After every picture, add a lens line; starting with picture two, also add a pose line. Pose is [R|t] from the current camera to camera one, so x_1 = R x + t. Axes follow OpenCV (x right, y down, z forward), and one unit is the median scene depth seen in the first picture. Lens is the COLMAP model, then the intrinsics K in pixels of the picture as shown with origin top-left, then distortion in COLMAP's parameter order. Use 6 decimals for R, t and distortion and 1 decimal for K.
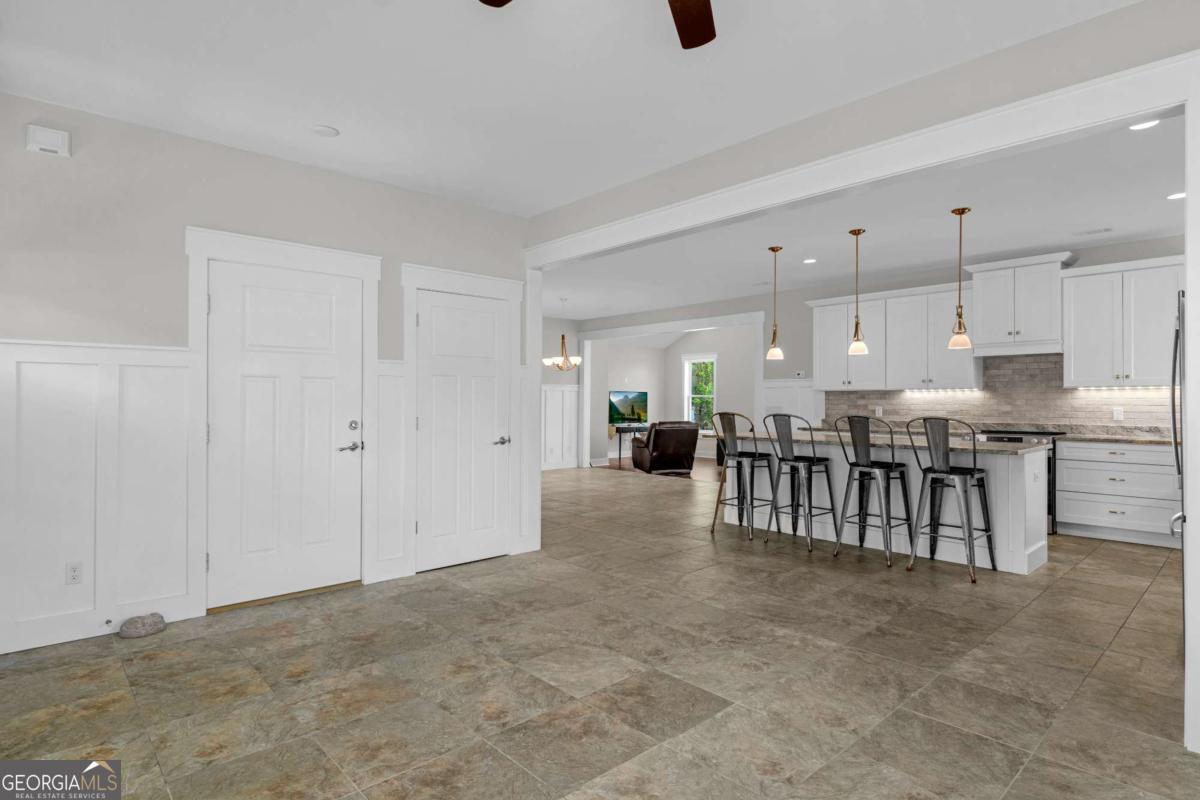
lens RADIAL K [[605.7, 0, 577.8], [0, 605.7, 403.7], [0, 0, 1]] dist [-0.020028, -0.000322]
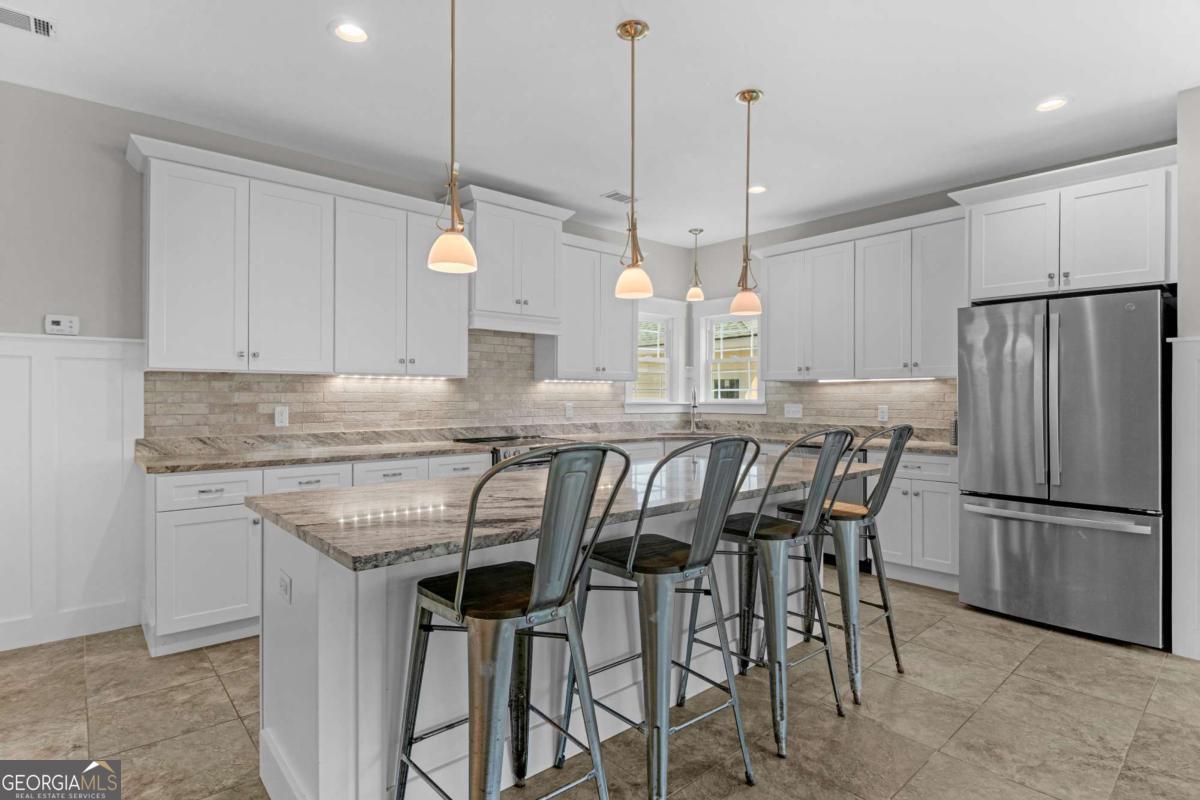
lens RADIAL K [[597.0, 0, 591.4], [0, 597.0, 398.2], [0, 0, 1]] dist [0.005868, -0.013613]
pose [[-0.003551, -0.007157, 0.999968, -0.000248], [0.000441, 0.999974, 0.007159, -0.013757], [-0.999994, 0.000466, -0.003548, 1.734354]]
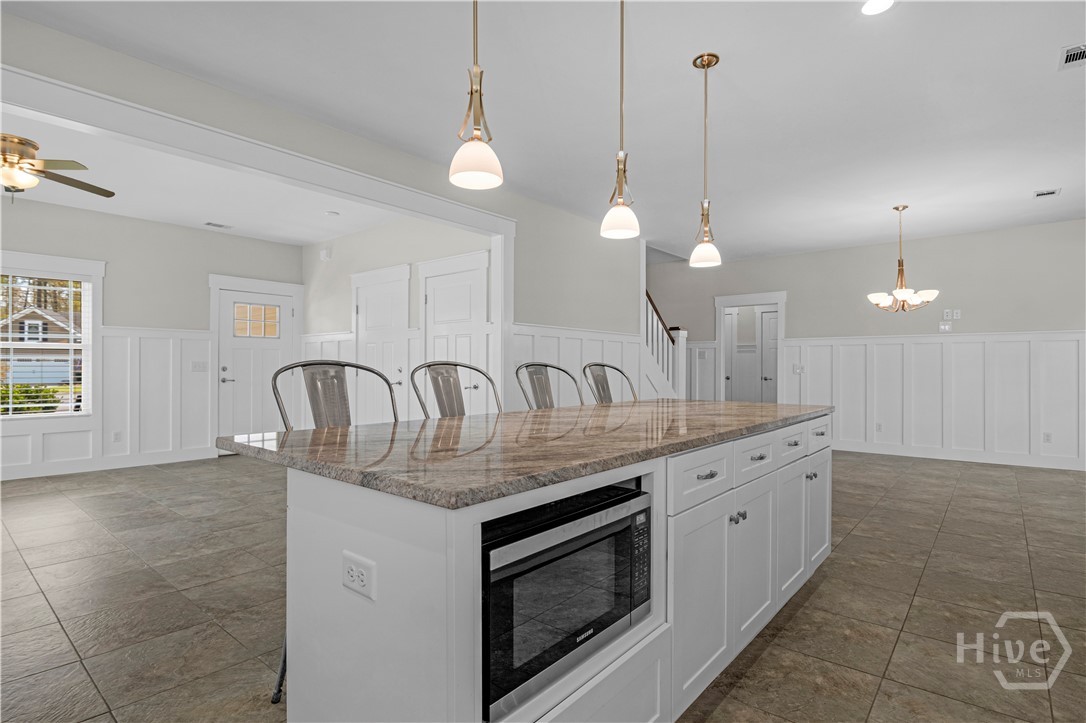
lens RADIAL K [[540.3, 0, 537.5], [0, 540.3, 356.4], [0, 0, 1]] dist [0.005868, -0.013613]
pose [[0.159644, -0.020844, -0.986955, 1.451994], [-0.008097, 0.999716, -0.022424, 0.037236], [0.987141, 0.011572, 0.159430, 1.462389]]
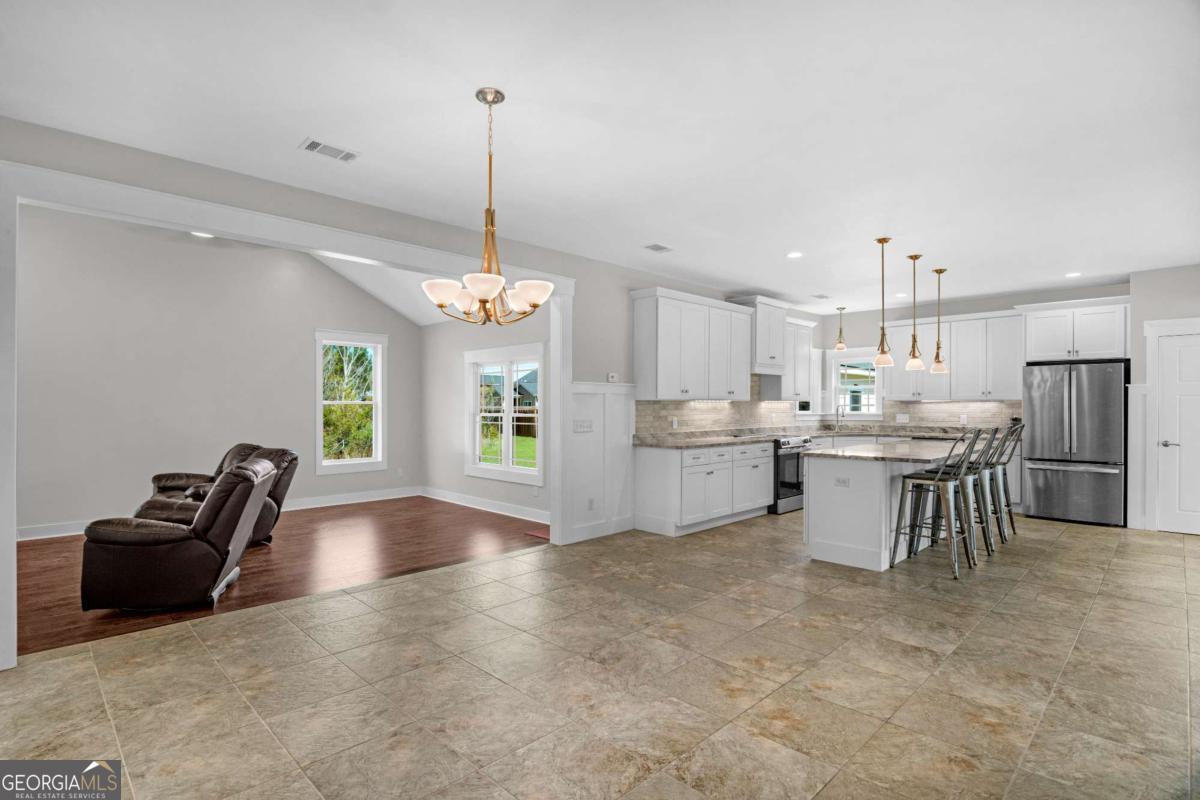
lens RADIAL K [[597.0, 0, 598.8], [0, 597.0, 408.9], [0, 0, 1]] dist [0.005868, -0.013613]
pose [[-0.084736, -0.006547, 0.996382, -0.940879], [0.004188, 0.999967, 0.006926, -0.035338], [-0.996395, 0.004760, -0.084706, 2.786617]]
